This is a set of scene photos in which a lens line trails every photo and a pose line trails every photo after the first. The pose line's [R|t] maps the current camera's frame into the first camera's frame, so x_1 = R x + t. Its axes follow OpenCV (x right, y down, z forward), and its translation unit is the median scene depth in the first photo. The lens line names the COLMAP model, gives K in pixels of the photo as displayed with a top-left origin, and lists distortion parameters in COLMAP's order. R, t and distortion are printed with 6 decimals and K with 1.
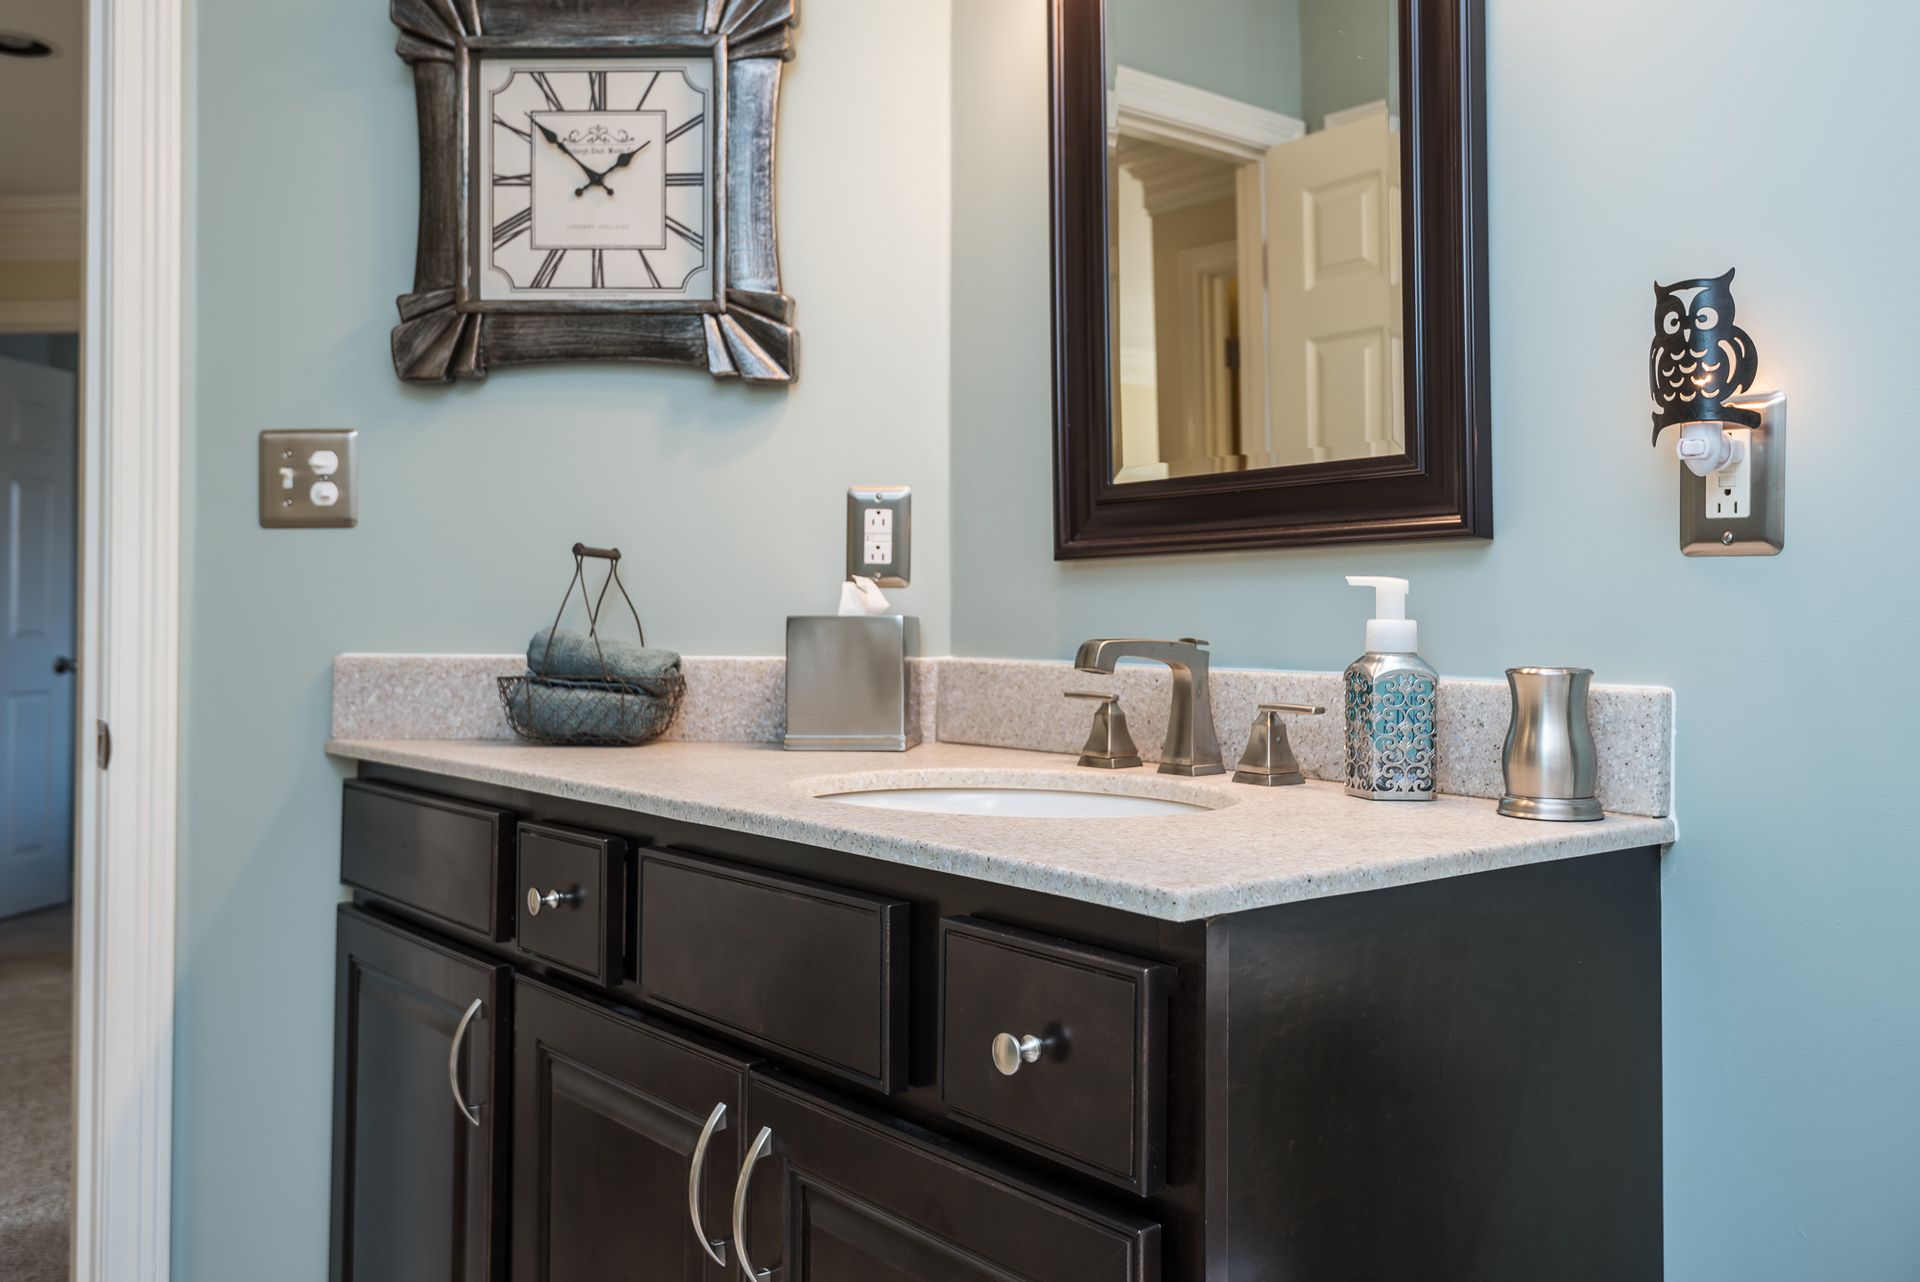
lens RADIAL K [[1541.9, 0, 963.9], [0, 1541.9, 629.3], [0, 0, 1]] dist [-0.121662, 0.050591]
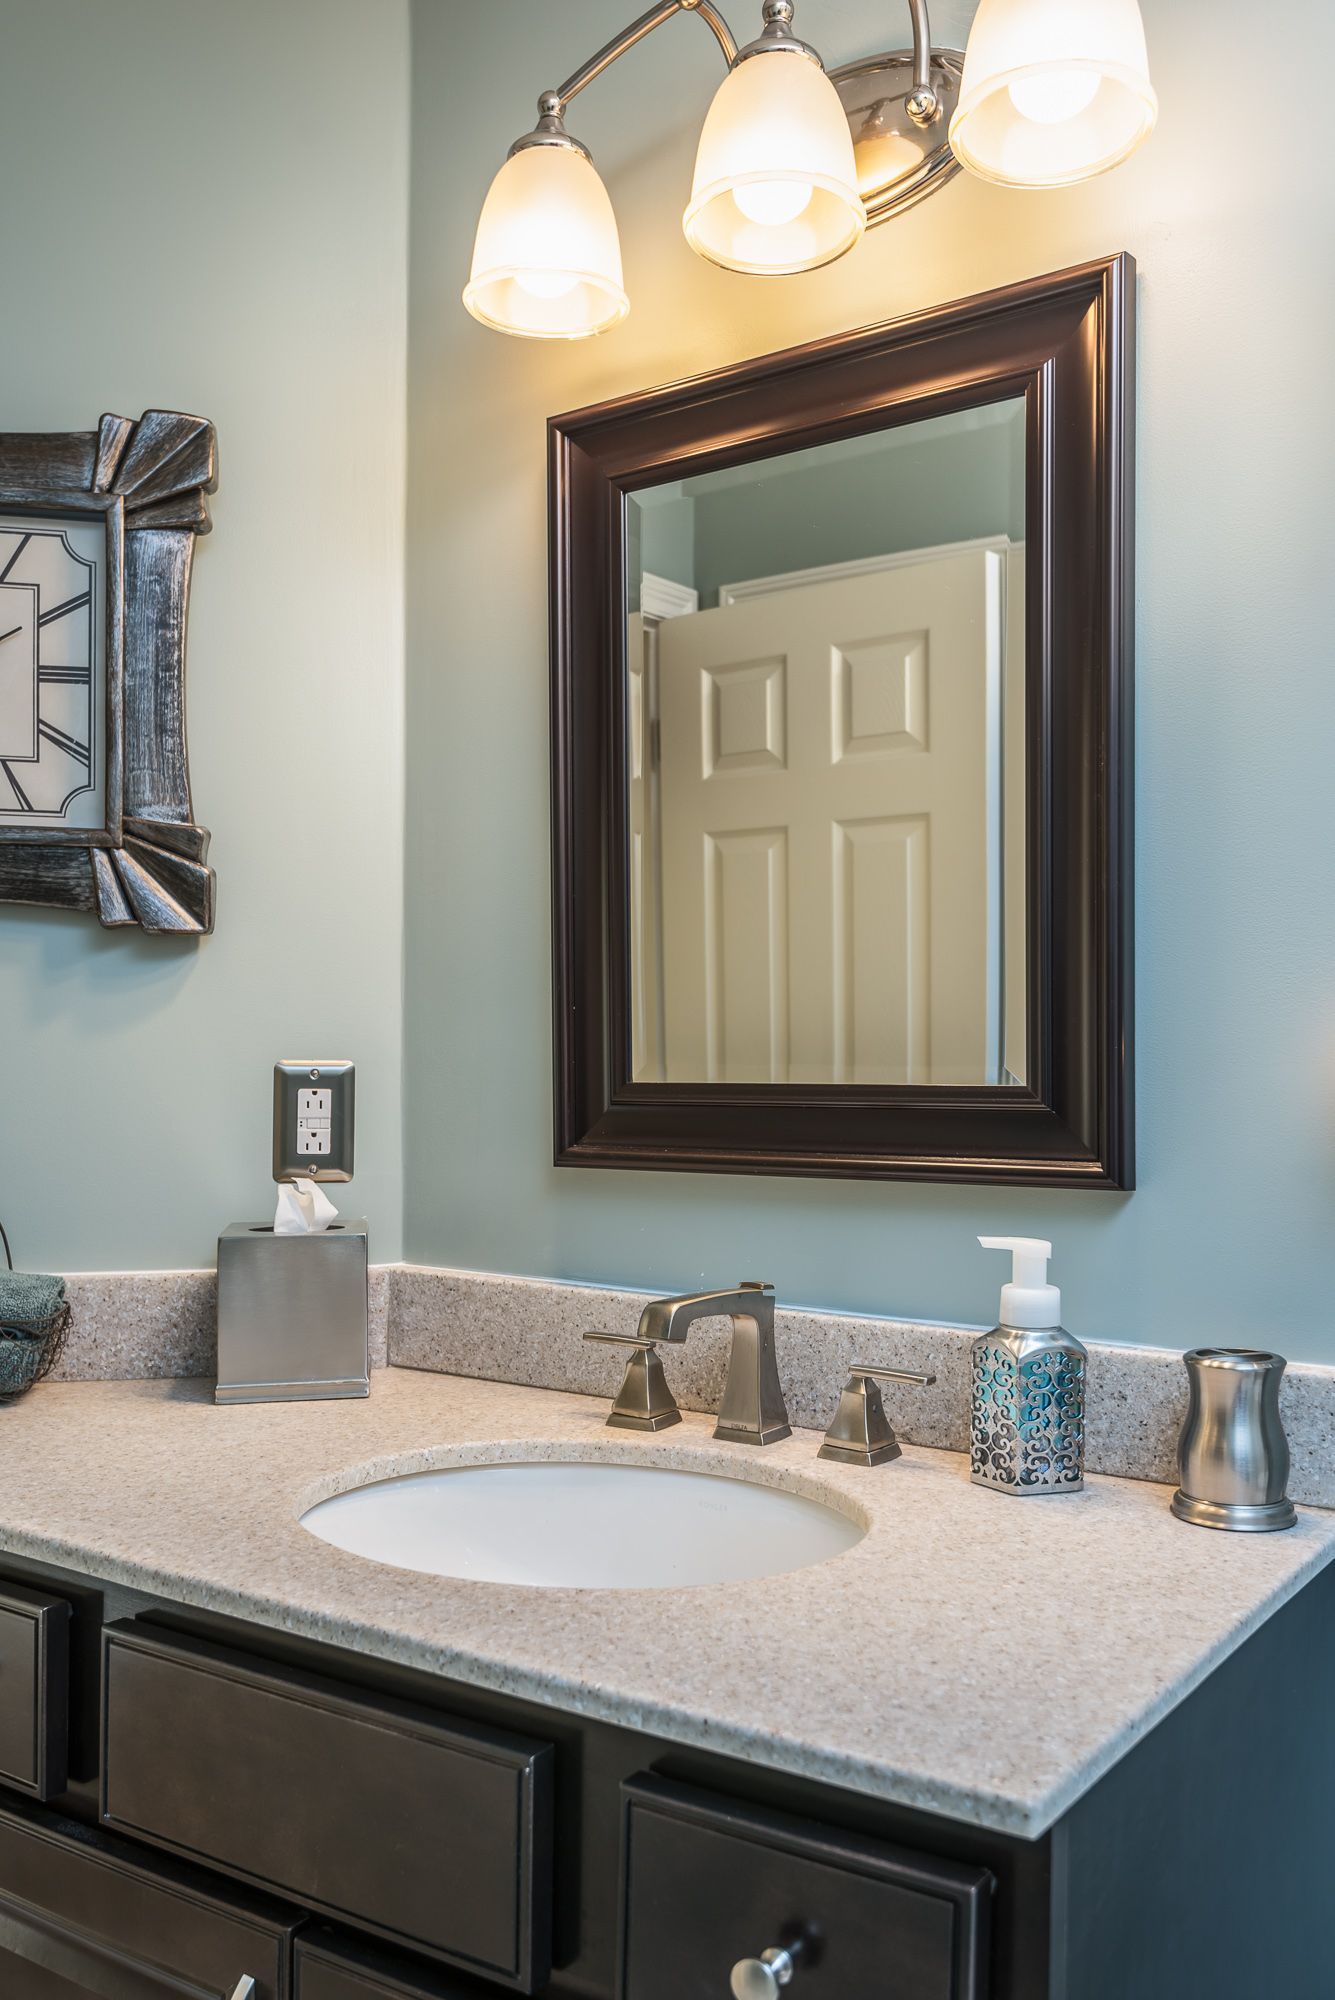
lens RADIAL K [[1606.1, 0, 684.1], [0, 1606.1, 996.3], [0, 0, 1]] dist [-0.121662, 0.050591]
pose [[0.954698, -0.006188, 0.297513, -0.123351], [0.014535, 0.999560, -0.025850, -0.105455], [-0.297222, 0.029003, 0.954368, 0.133988]]
